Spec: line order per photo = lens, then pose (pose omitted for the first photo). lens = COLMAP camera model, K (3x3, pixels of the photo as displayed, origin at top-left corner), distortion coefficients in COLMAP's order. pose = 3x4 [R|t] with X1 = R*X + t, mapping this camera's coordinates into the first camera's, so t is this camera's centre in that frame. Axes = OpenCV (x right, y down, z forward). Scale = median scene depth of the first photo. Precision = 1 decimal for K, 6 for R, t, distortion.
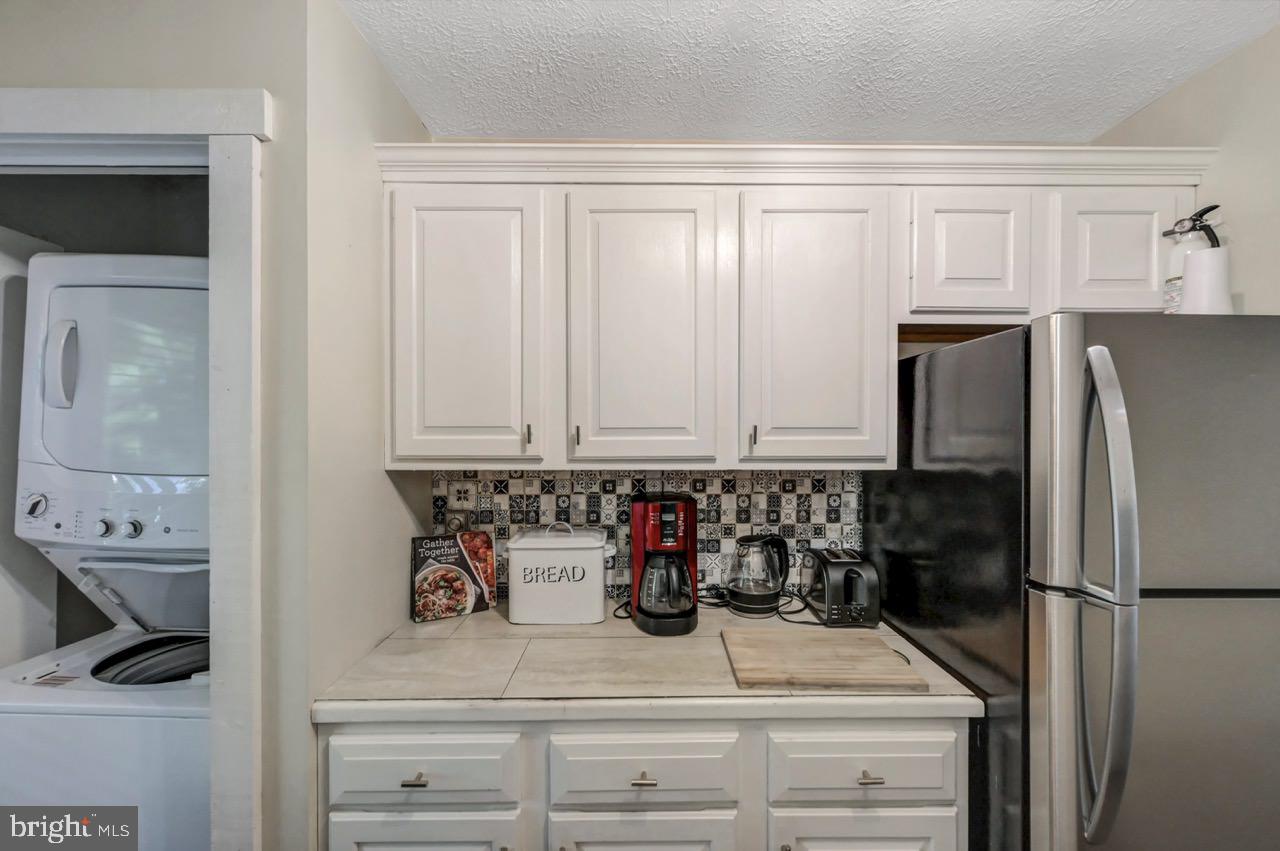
lens RADIAL K [[474.5, 0, 641.3], [0, 474.5, 434.7], [0, 0, 1]] dist [-0.008449, -0.000081]
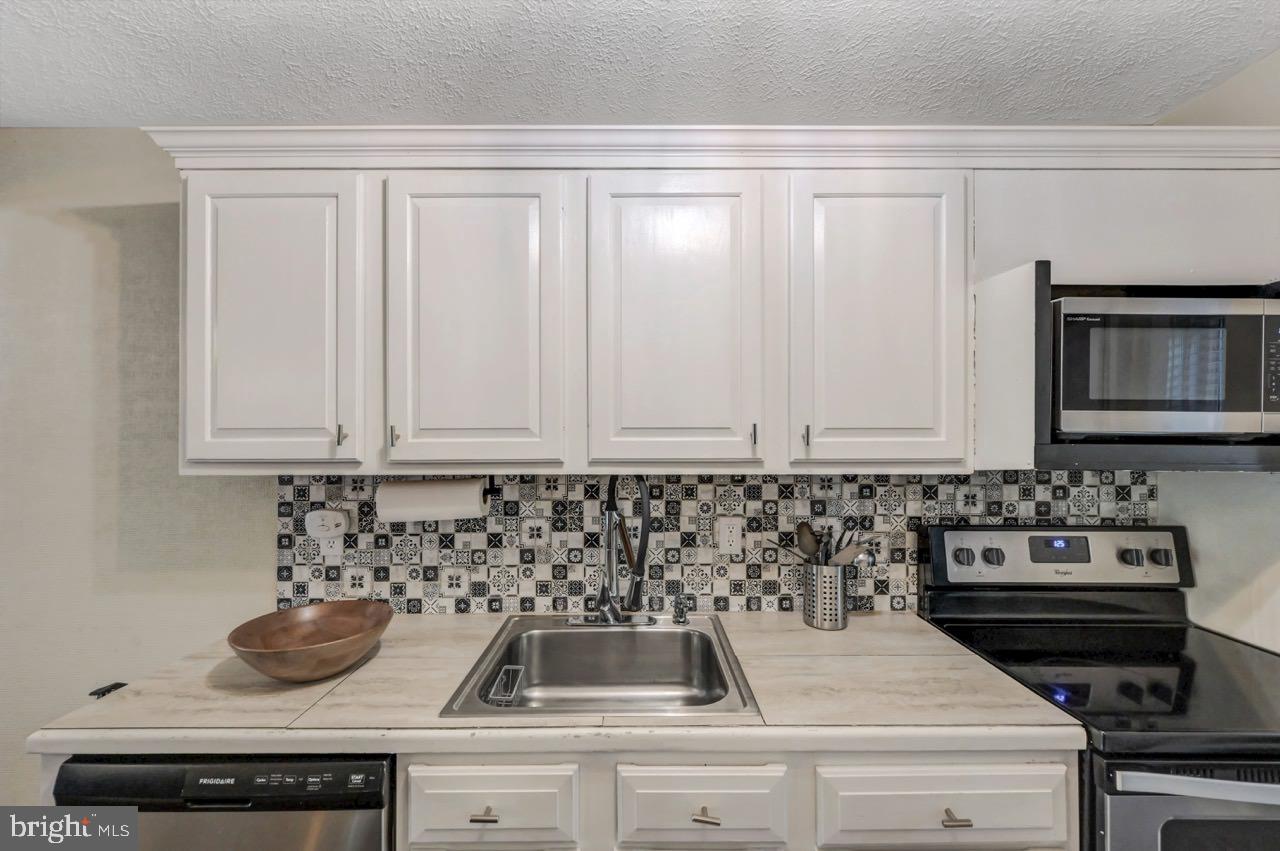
lens RADIAL K [[513.8, 0, 640.0], [0, 513.8, 425.5], [0, 0, 1]] dist [-0.001667, -0.000512]
pose [[0.999941, 0.000457, -0.010870, -0.111700], [-0.000670, 0.999807, -0.019634, -0.000202], [0.010859, 0.019640, 0.999748, -0.001902]]
